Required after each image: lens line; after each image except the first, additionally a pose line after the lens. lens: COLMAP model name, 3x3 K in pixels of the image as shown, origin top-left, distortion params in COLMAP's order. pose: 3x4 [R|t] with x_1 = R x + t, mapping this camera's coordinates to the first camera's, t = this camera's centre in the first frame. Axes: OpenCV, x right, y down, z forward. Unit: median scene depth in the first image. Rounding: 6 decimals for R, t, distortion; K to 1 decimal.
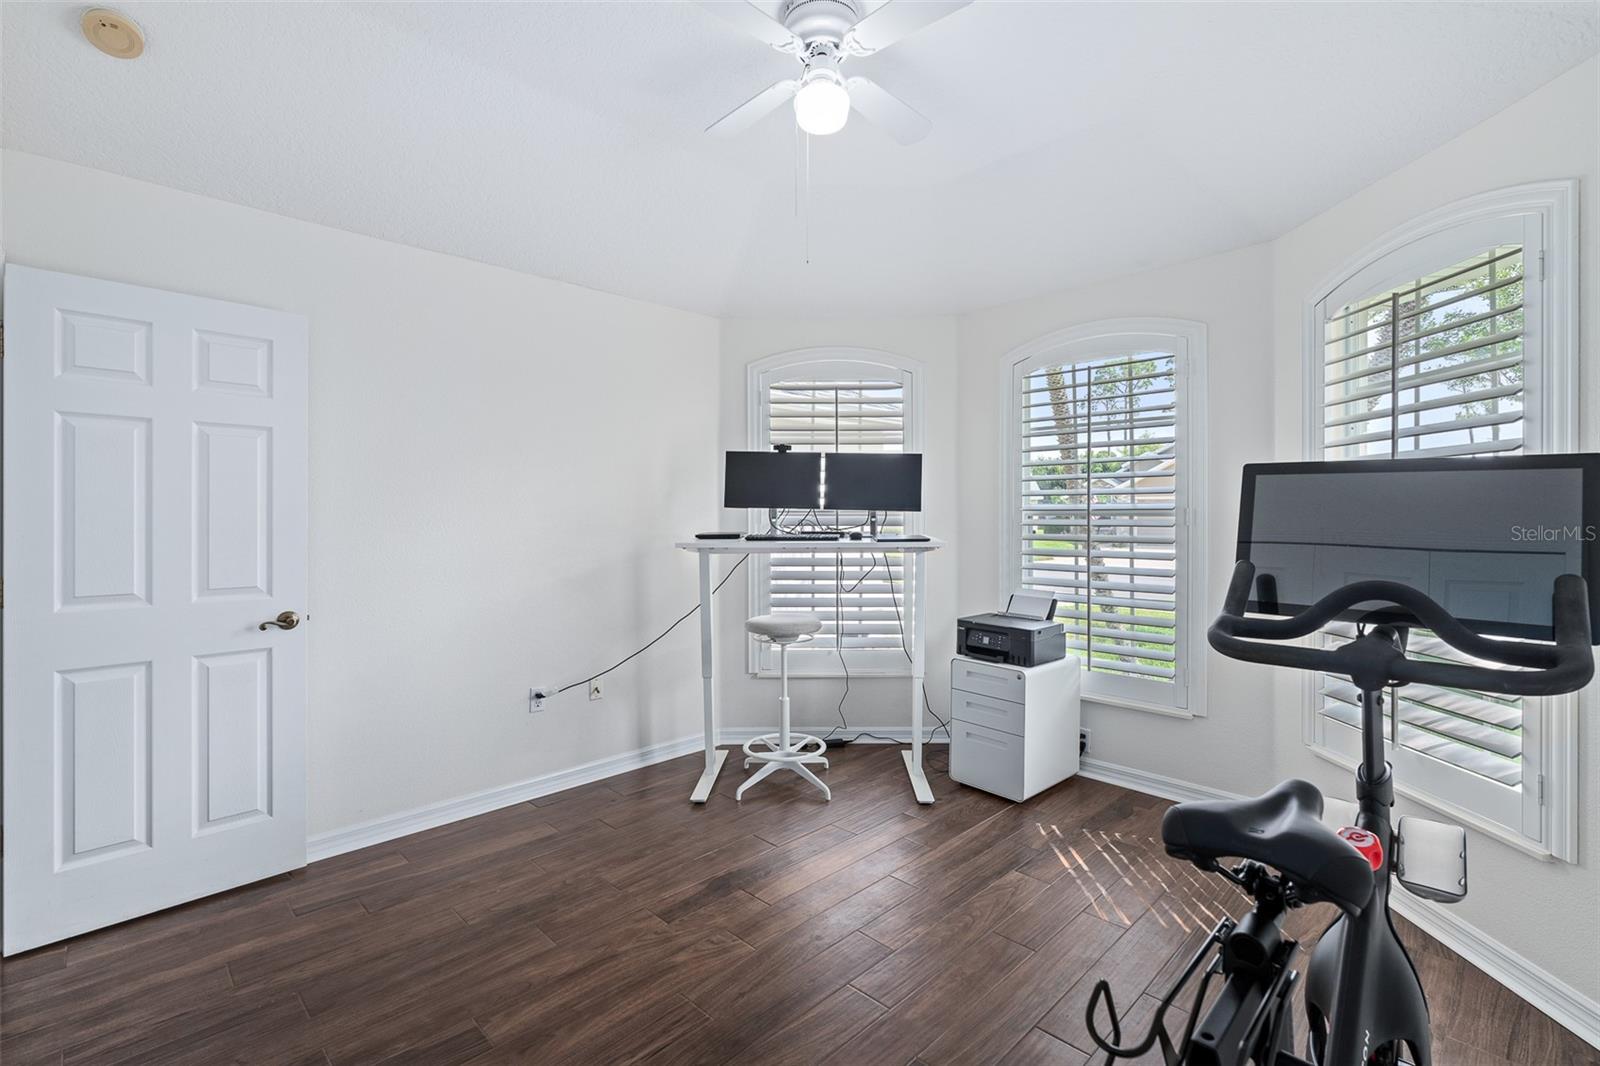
lens RADIAL K [[728.4, 0, 795.0], [0, 728.4, 518.1], [0, 0, 1]] dist [-0.002671, 0.000379]
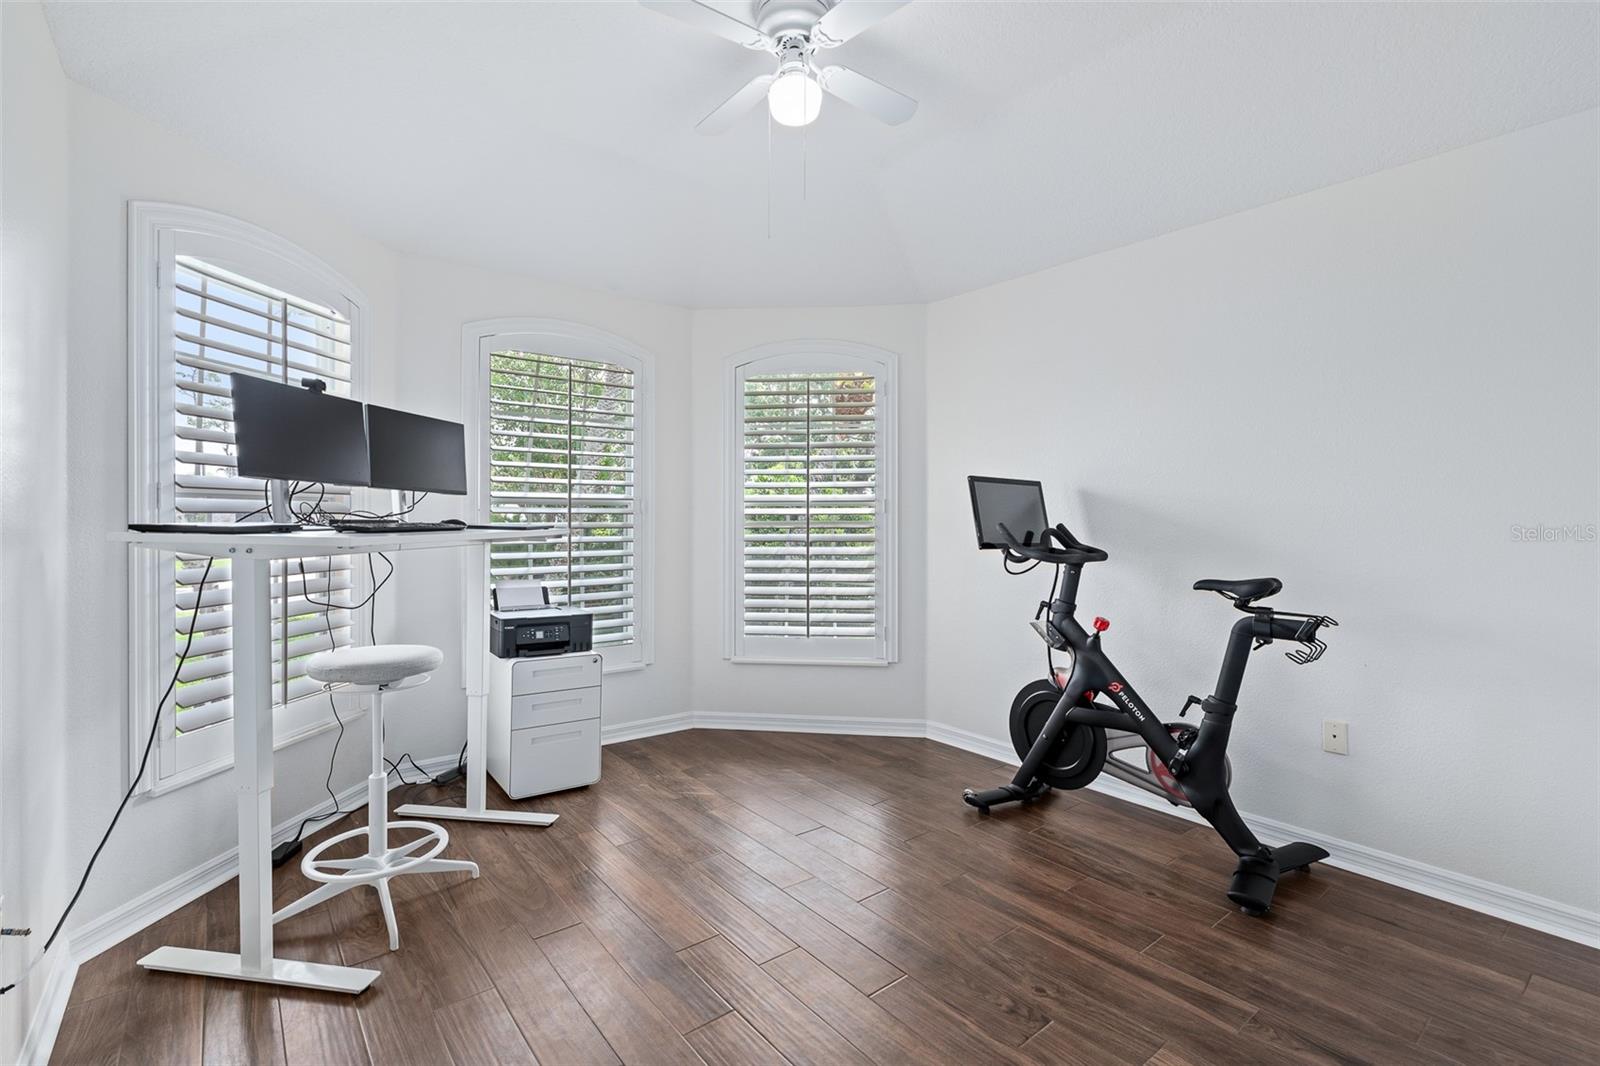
lens RADIAL K [[728.4, 0, 795.0], [0, 728.4, 518.1], [0, 0, 1]] dist [-0.002671, 0.000379]
pose [[0.120986, 0.002184, 0.992652, -0.622242], [-0.000036, 0.999998, -0.002196, 0.019715], [-0.992654, 0.000230, 0.120985, 0.557198]]
